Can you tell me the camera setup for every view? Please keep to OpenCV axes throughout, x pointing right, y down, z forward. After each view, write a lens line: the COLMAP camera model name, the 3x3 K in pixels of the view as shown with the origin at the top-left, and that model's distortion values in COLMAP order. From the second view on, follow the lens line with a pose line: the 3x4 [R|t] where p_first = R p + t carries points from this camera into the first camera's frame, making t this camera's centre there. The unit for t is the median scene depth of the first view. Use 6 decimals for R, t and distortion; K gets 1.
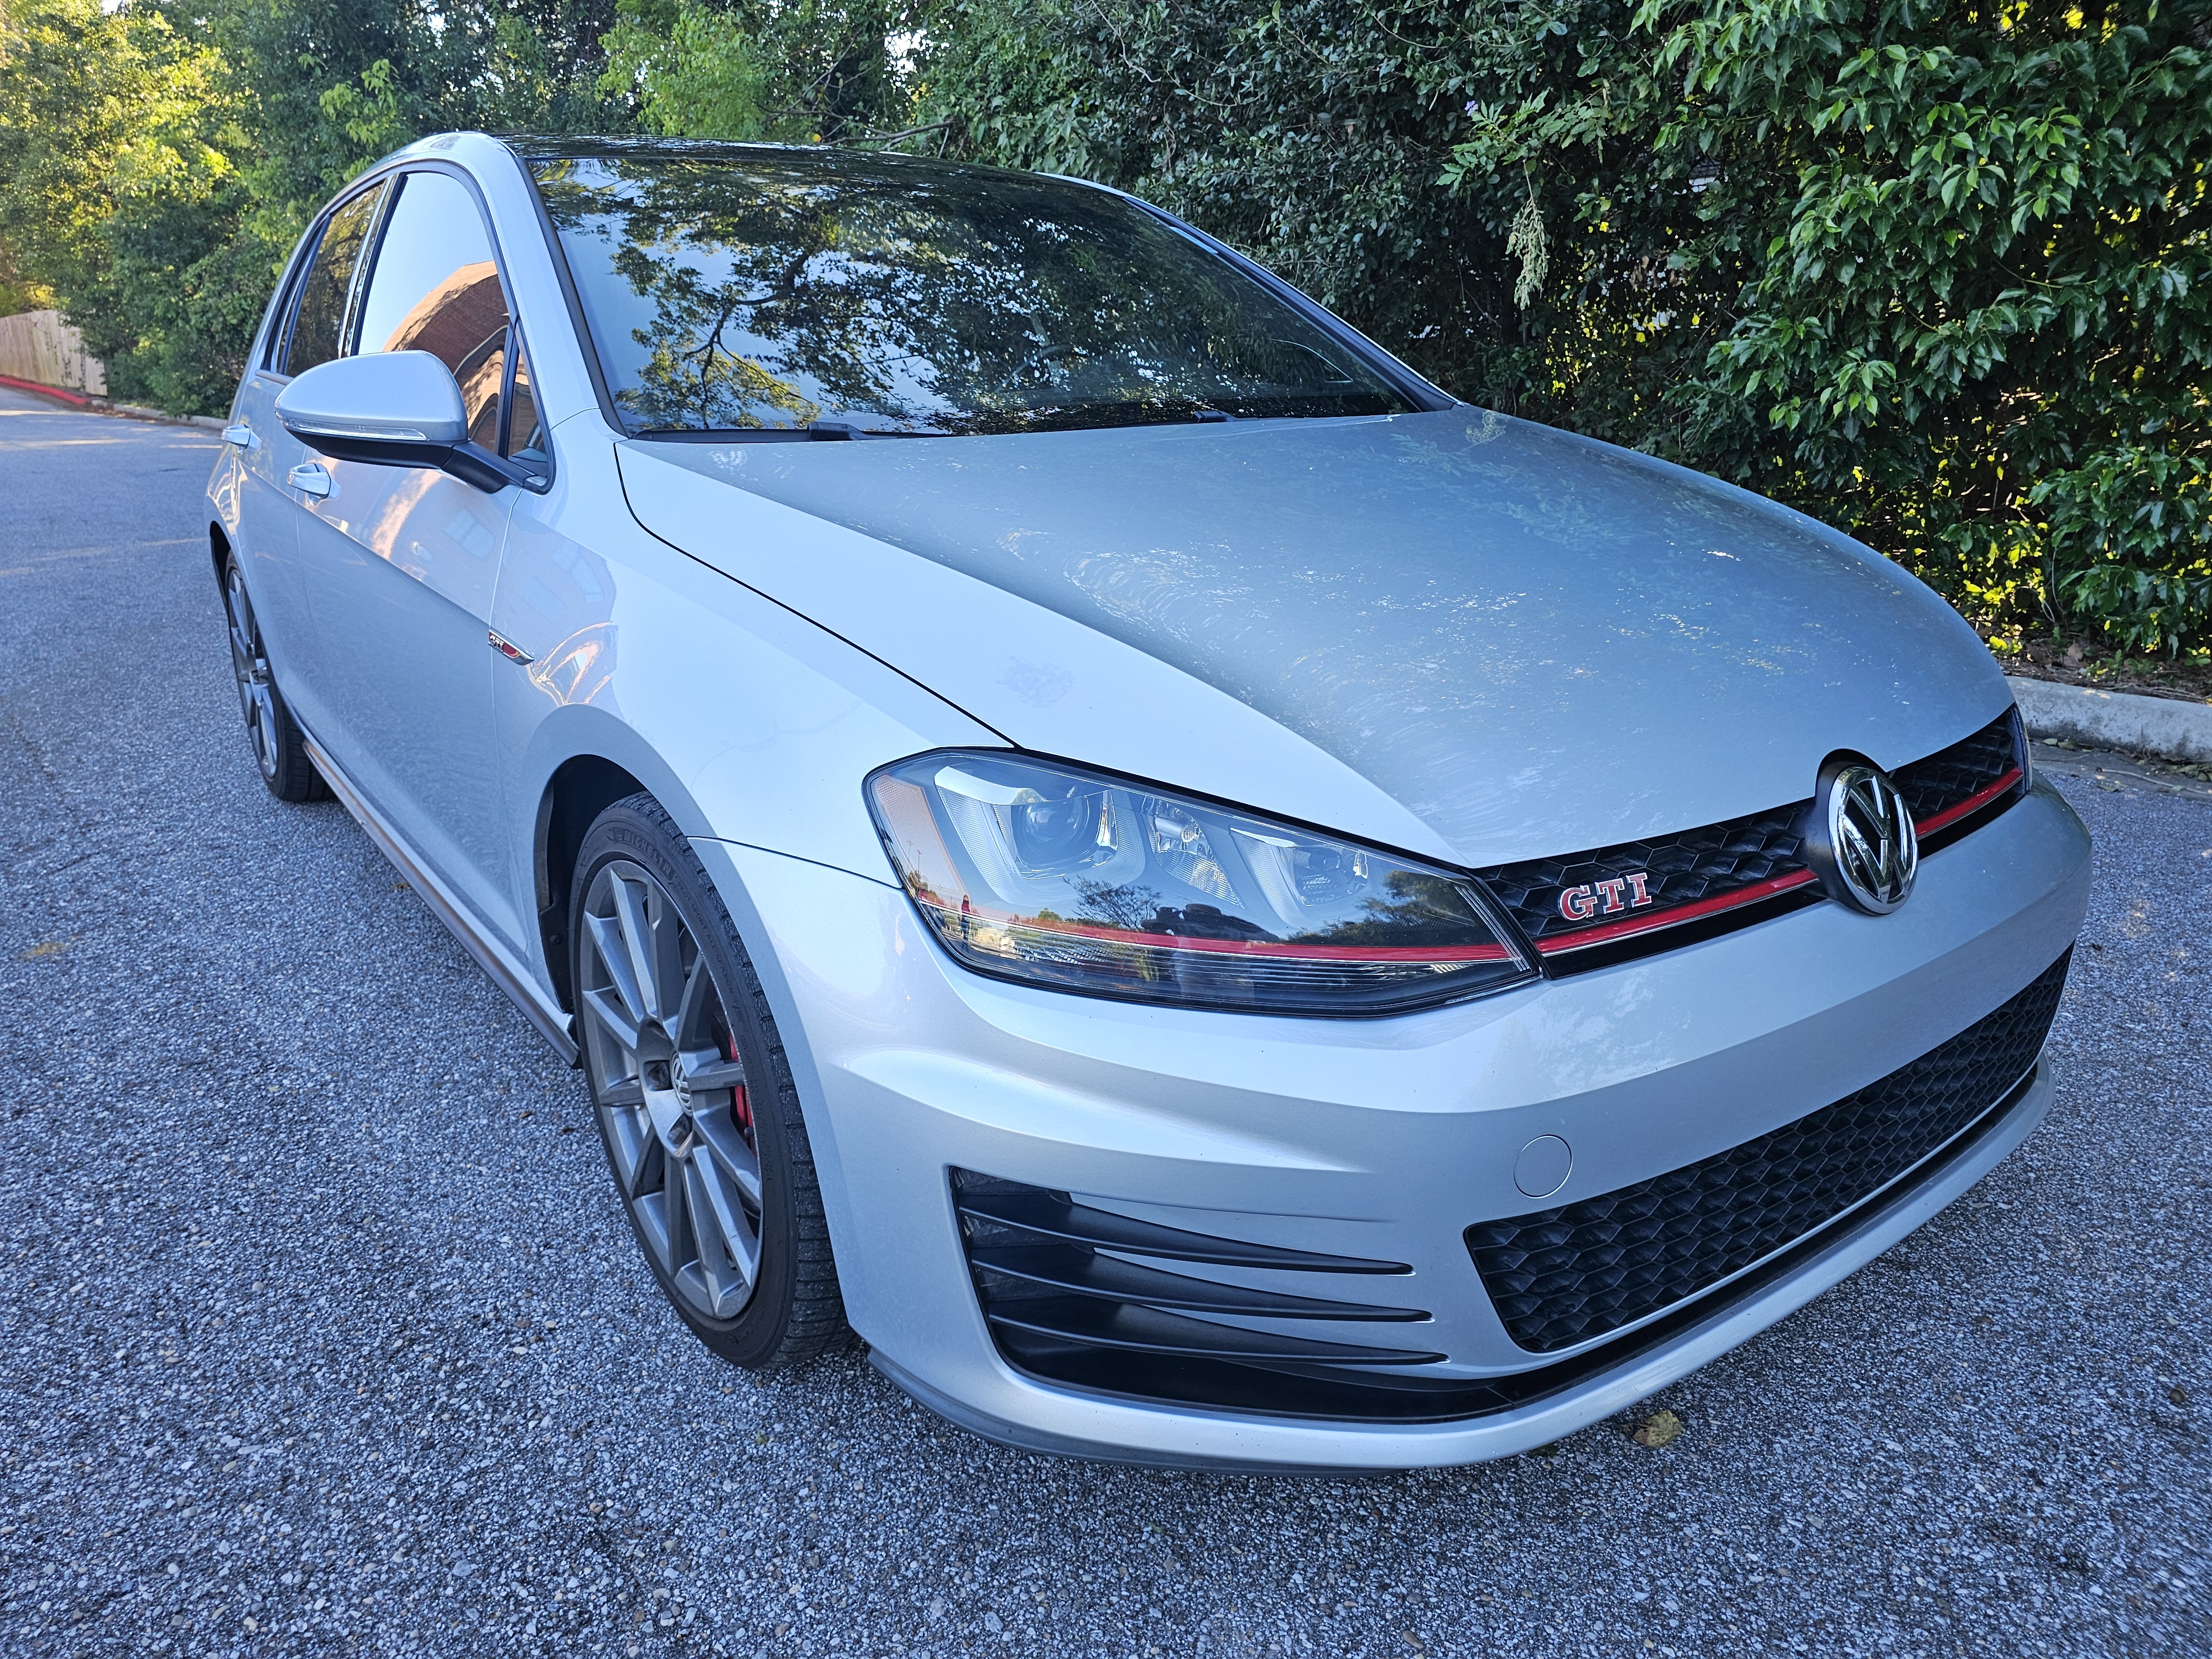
lens RADIAL K [[1490.9, 0, 1078.5], [0, 1490.9, 821.6], [0, 0, 1]] dist [0.040930, -0.034170]
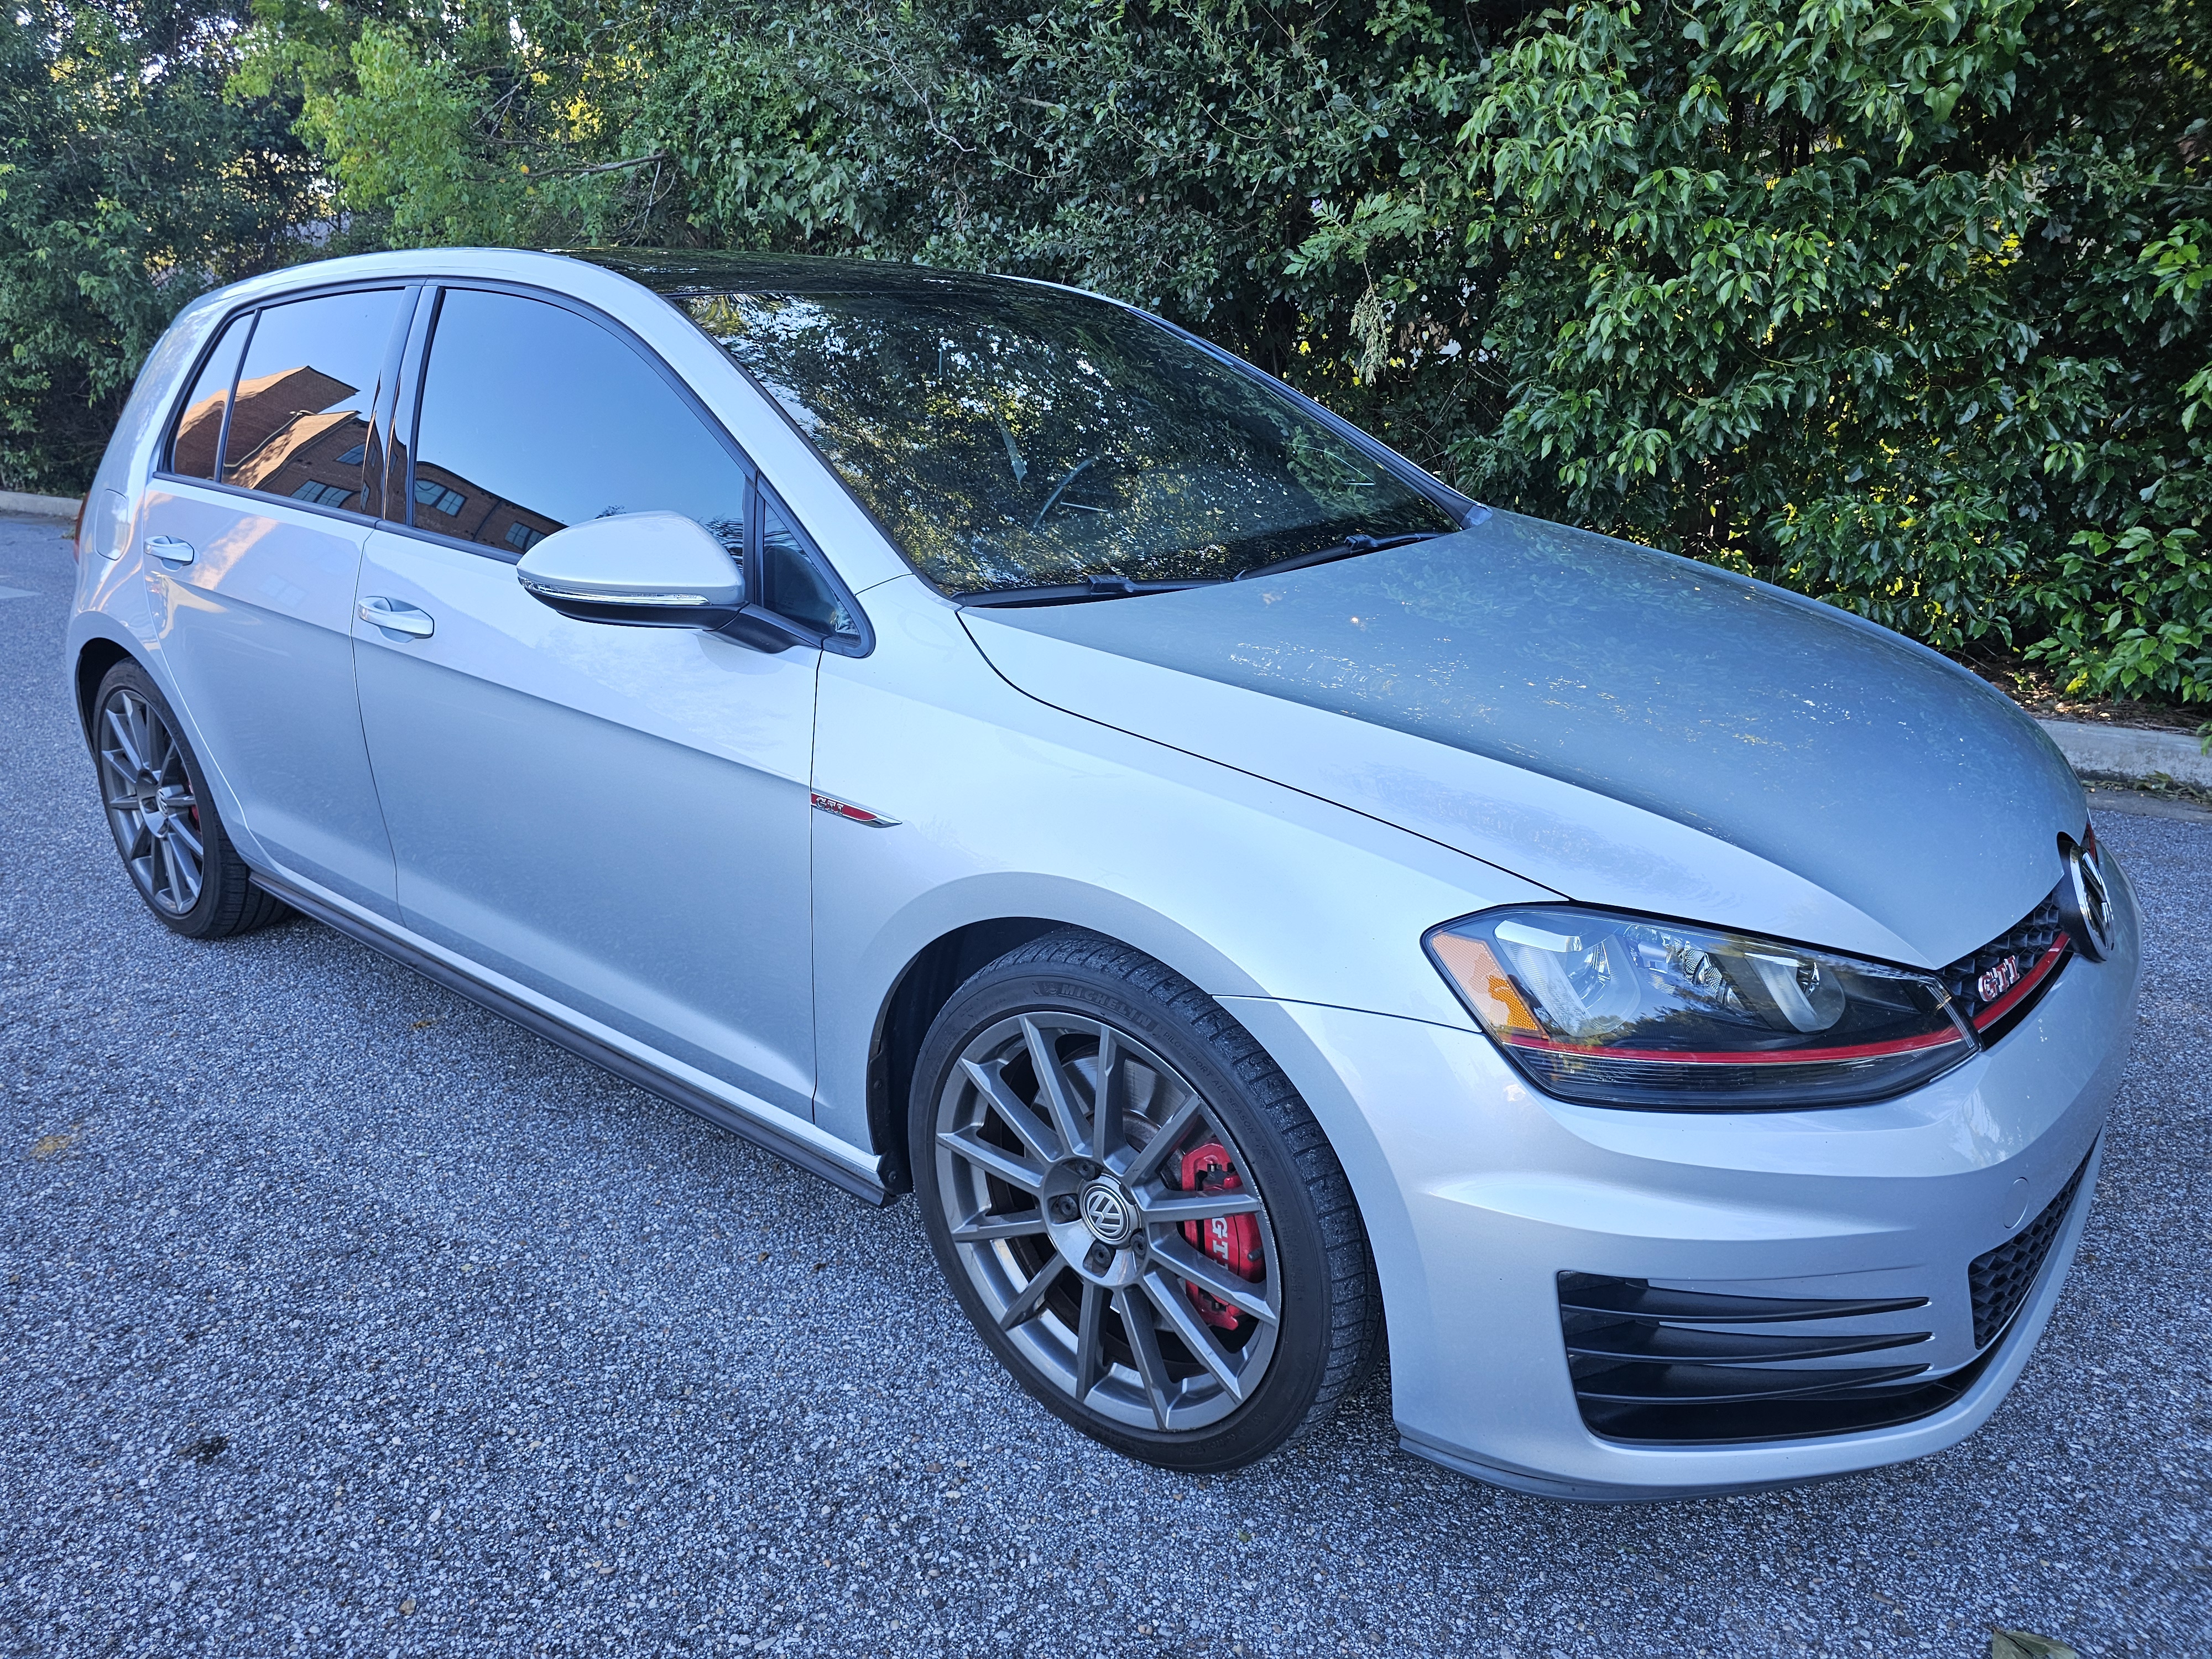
lens RADIAL K [[1490.9, 0, 1078.5], [0, 1490.9, 821.6], [0, 0, 1]] dist [0.040930, -0.034170]
pose [[0.966402, -0.075196, 0.245789, -0.236339], [0.076209, 0.997077, 0.005399, -0.049978], [-0.245477, 0.013514, 0.969308, -0.011388]]
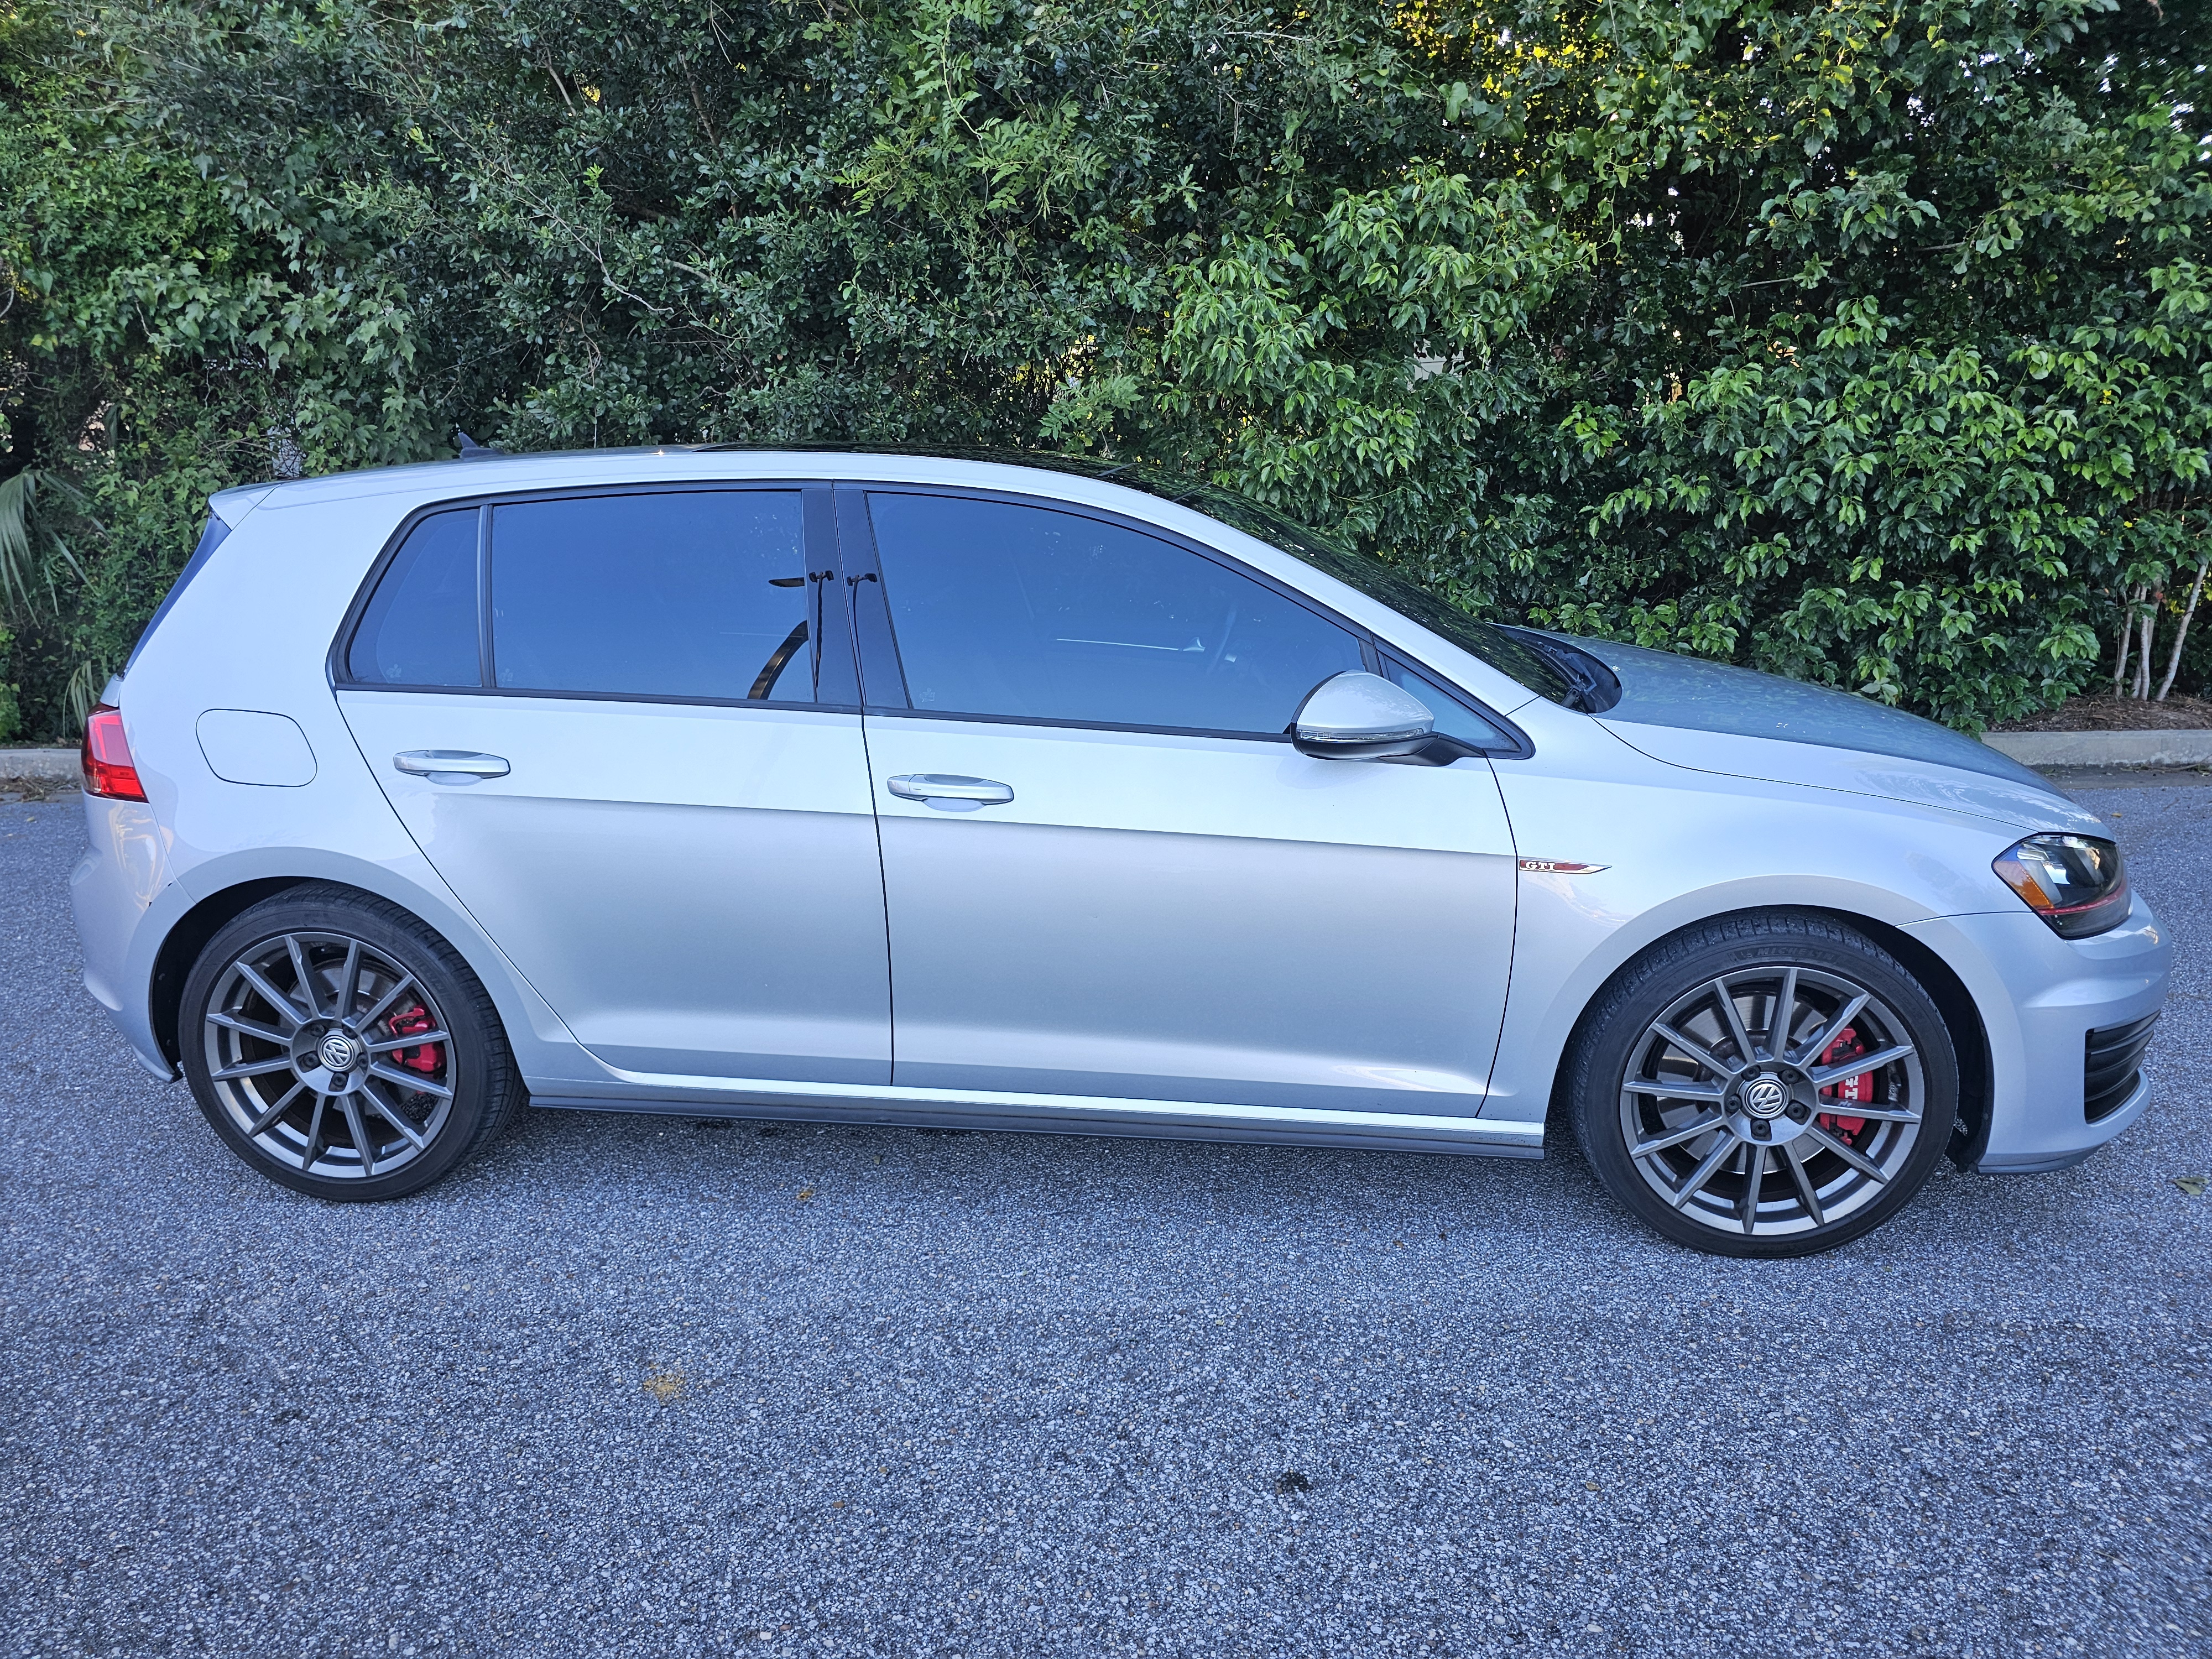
lens RADIAL K [[1475.9, 0, 1106.0], [0, 1475.9, 829.5], [0, 0, 1]] dist [0.042653, -0.043676]
pose [[0.669061, -0.185911, 0.719580, -0.829718], [0.233135, 0.971839, 0.034317, -0.147246], [-0.705695, 0.144799, 0.693561, 0.159575]]
